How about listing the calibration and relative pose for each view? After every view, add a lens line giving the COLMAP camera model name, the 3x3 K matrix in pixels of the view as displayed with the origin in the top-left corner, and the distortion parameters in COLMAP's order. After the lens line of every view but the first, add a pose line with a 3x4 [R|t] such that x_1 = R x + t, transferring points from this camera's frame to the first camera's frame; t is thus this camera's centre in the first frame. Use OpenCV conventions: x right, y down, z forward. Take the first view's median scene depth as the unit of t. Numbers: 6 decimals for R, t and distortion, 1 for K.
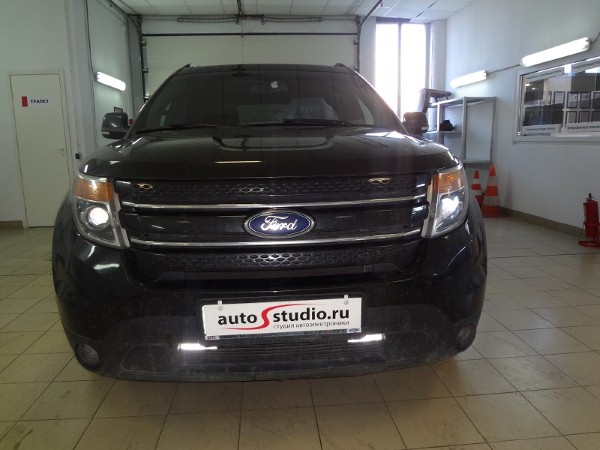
lens RADIAL K [[447.5, 0, 300.0], [0, 447.5, 219.5], [0, 0, 1]] dist [-0.049605, 0.020499]
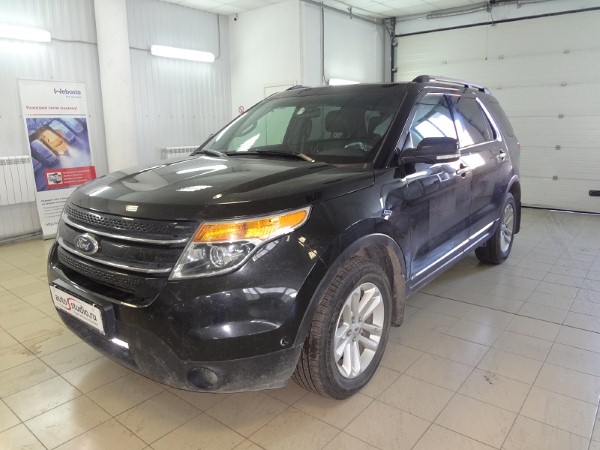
lens RADIAL K [[447.5, 0, 298.9], [0, 447.5, 220.1], [0, 0, 1]] dist [-0.049605, 0.020499]
pose [[0.725911, 0.148516, -0.671562, 0.409975], [-0.121501, 0.988742, 0.087327, -0.079906], [0.676972, 0.018203, 0.735784, 0.122824]]
